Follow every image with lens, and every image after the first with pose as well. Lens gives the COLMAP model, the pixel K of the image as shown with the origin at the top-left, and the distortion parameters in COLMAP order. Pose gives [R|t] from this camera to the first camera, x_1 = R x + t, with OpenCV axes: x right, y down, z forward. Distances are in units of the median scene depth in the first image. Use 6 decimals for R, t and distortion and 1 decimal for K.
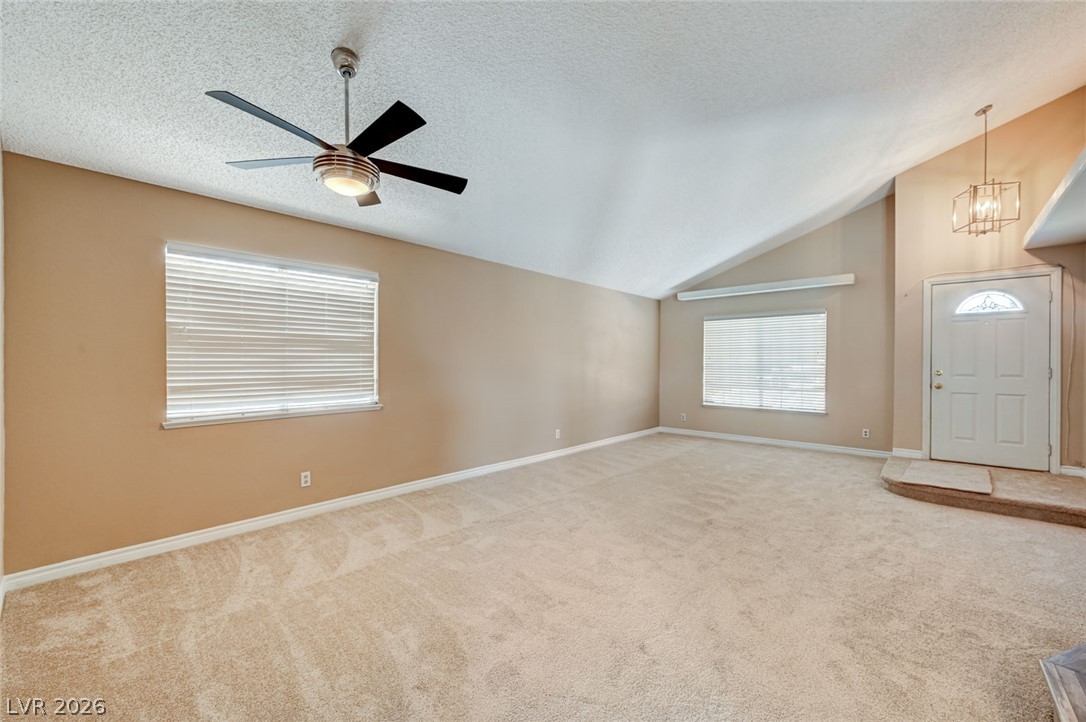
lens RADIAL K [[437.2, 0, 540.9], [0, 437.2, 367.5], [0, 0, 1]] dist [-0.002369, 0.000666]
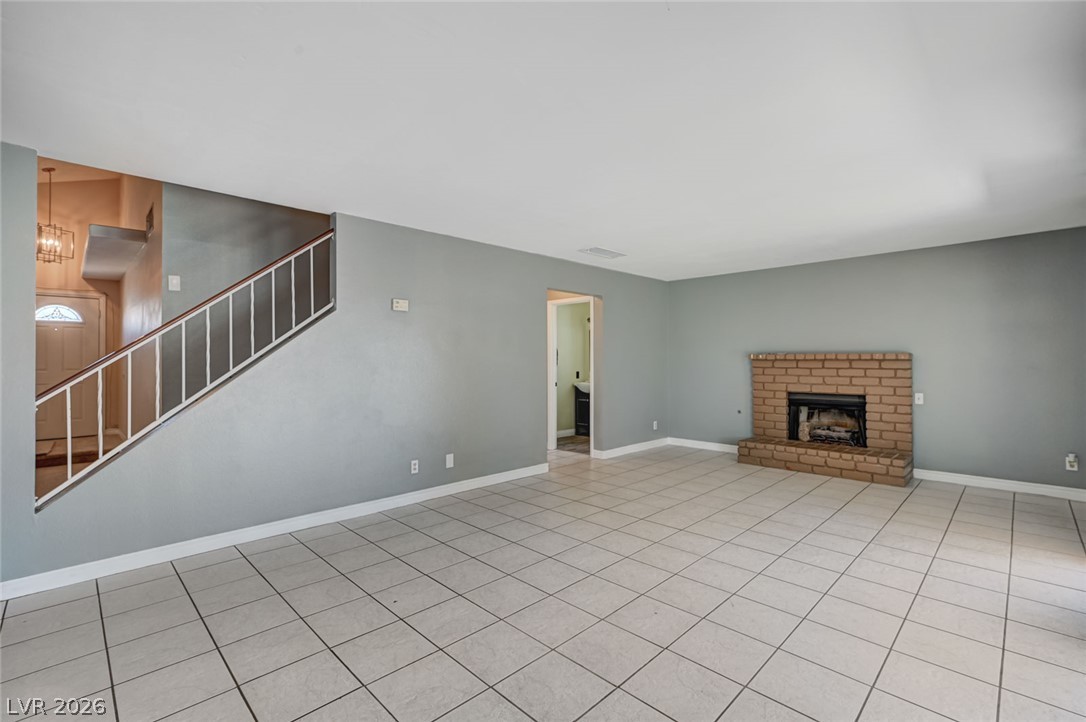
lens RADIAL K [[485.4, 0, 544.7], [0, 485.4, 353.8], [0, 0, 1]] dist [0.001215, -0.000640]
pose [[0.062482, 0.006582, 0.998024, -0.360862], [0.011680, 0.999905, -0.007326, 0.000102], [-0.997978, 0.012115, 0.062399, -0.590020]]
